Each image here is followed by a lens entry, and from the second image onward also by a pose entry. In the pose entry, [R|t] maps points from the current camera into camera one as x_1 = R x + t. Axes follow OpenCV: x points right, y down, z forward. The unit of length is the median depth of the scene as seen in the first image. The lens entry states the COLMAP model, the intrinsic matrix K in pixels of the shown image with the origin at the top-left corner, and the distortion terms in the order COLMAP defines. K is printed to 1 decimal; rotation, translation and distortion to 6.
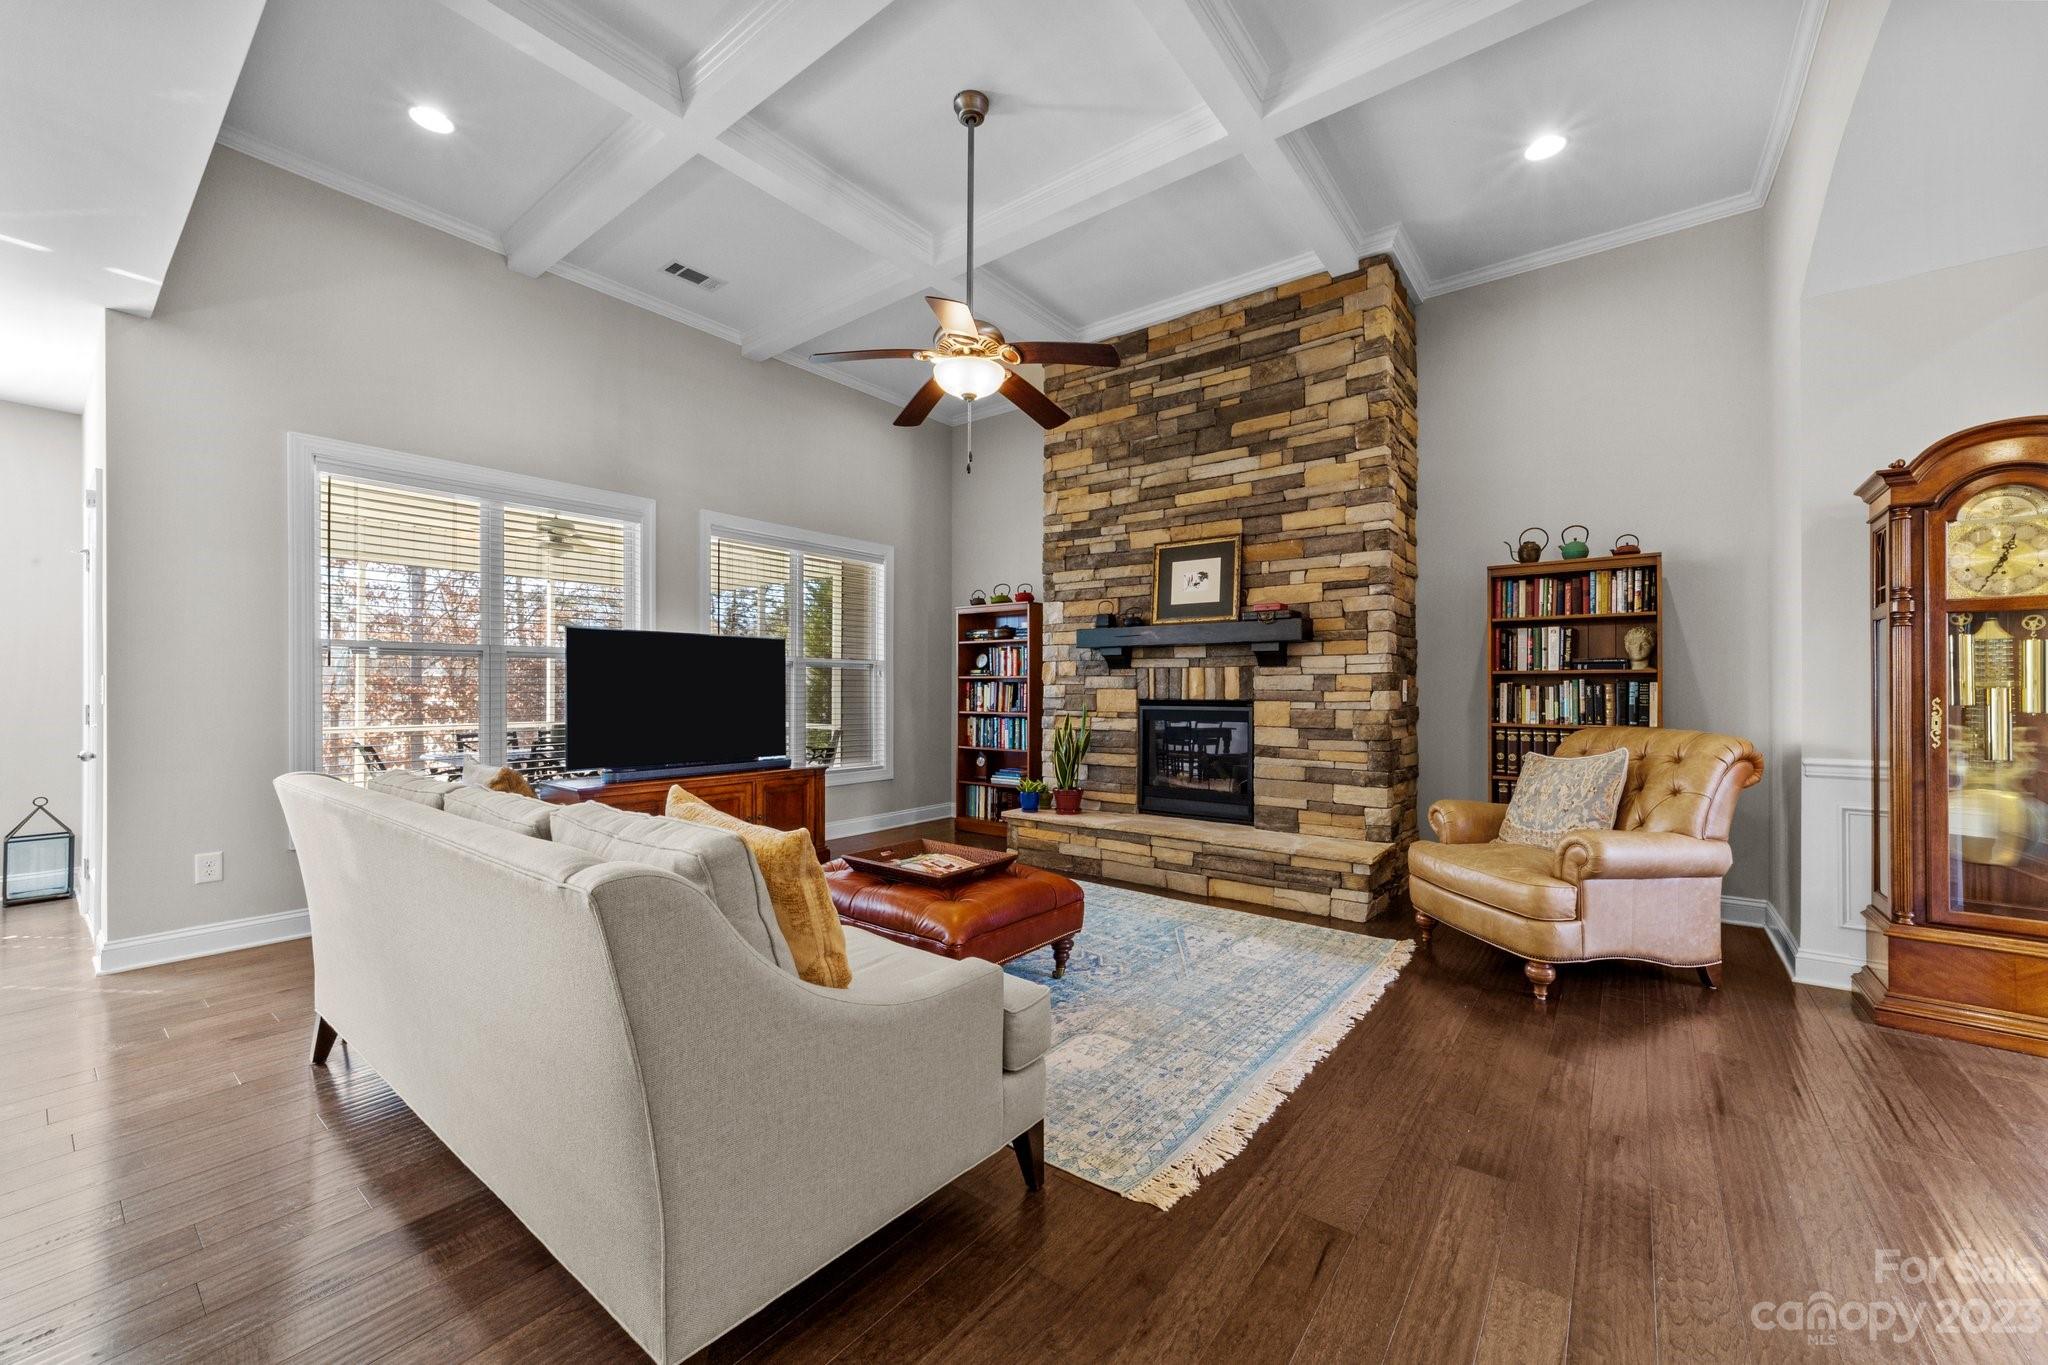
lens RADIAL K [[789.8, 0, 1028.6], [0, 789.8, 679.7], [0, 0, 1]] dist [-0.000003, 0.000174]
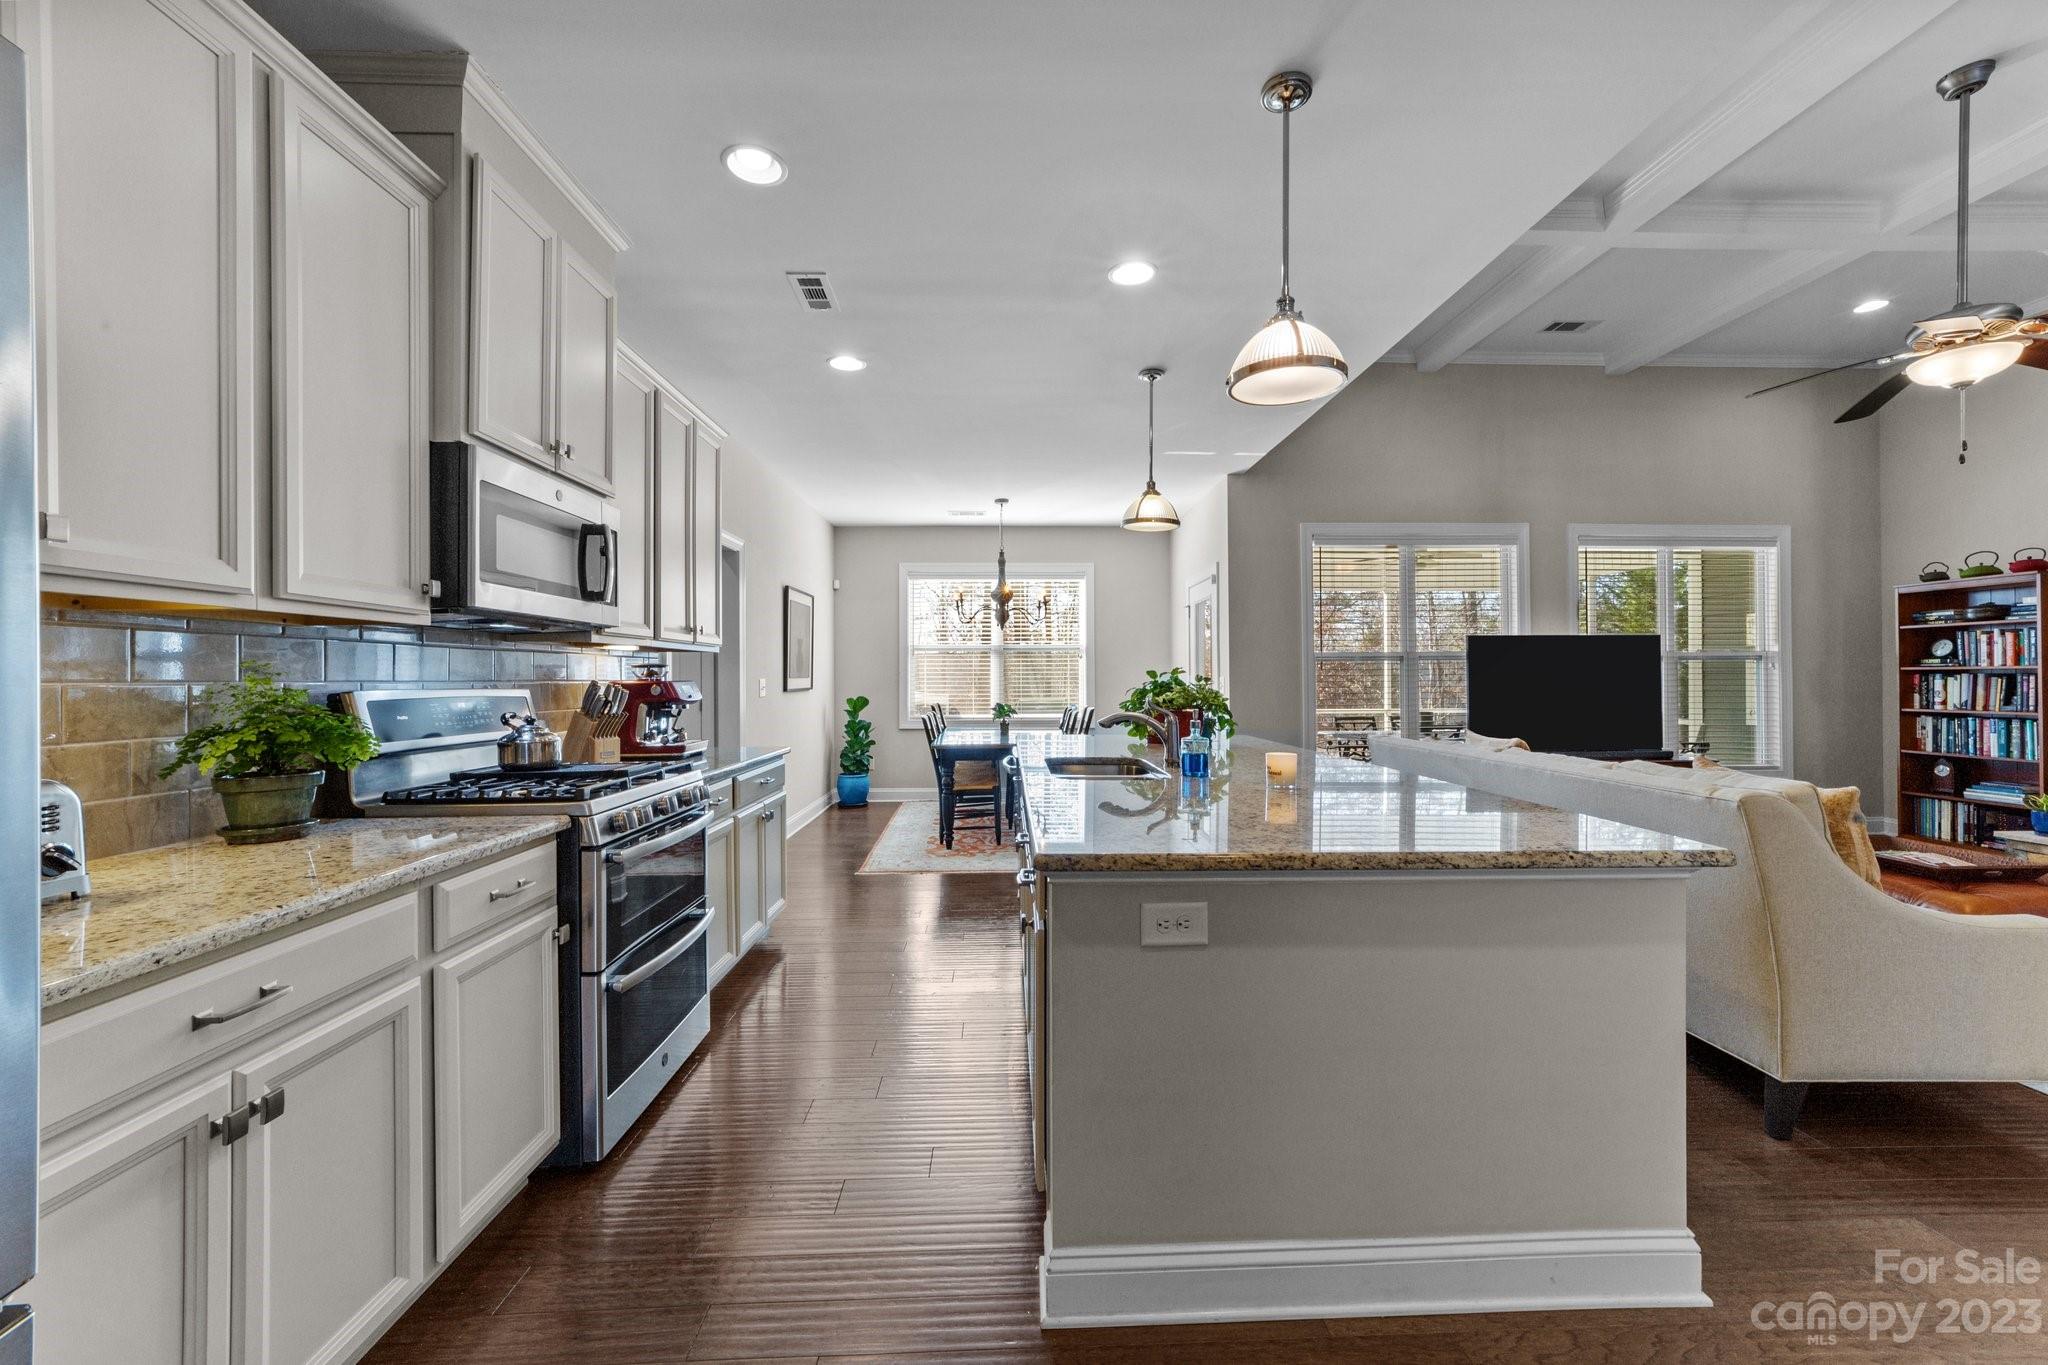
lens RADIAL K [[796.1, 0, 1029.0], [0, 796.1, 674.5], [0, 0, 1]] dist [-0.018340, 0.008908]
pose [[0.634974, -0.009266, -0.772478, -0.036188], [0.014062, 0.999901, -0.000435, -0.011826], [0.772406, -0.010587, 0.635041, -0.321383]]
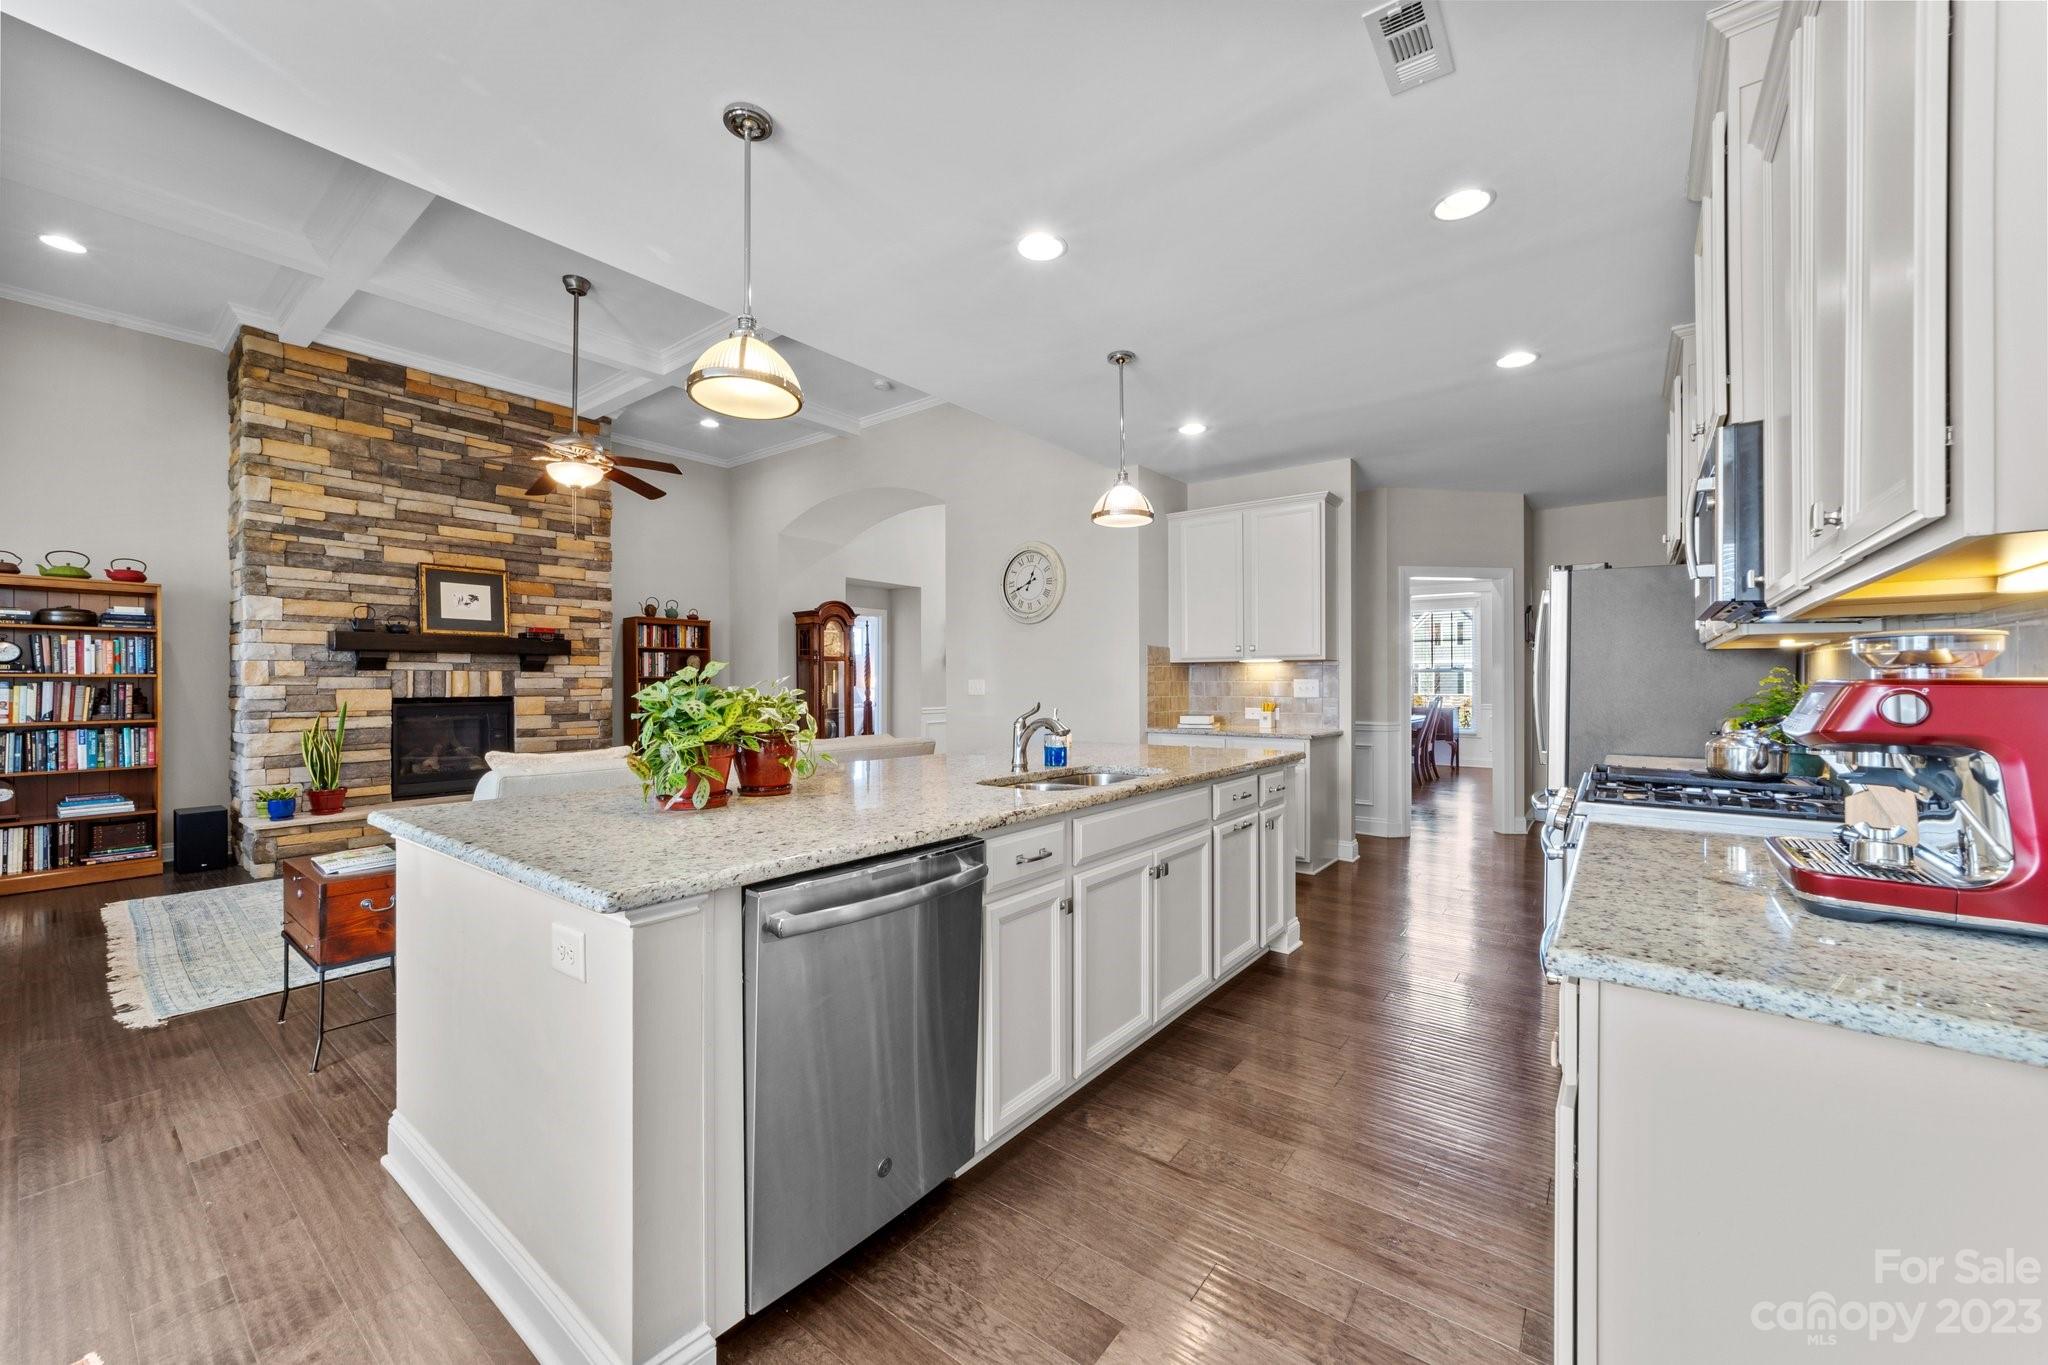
lens RADIAL K [[789.8, 0, 1028.6], [0, 789.8, 679.7], [0, 0, 1]] dist [-0.000003, 0.000174]
pose [[0.006817, 0.000092, 0.999977, -0.957929], [-0.009216, 0.999958, -0.000029, -0.009343], [-0.999934, -0.009216, 0.006817, 0.101817]]
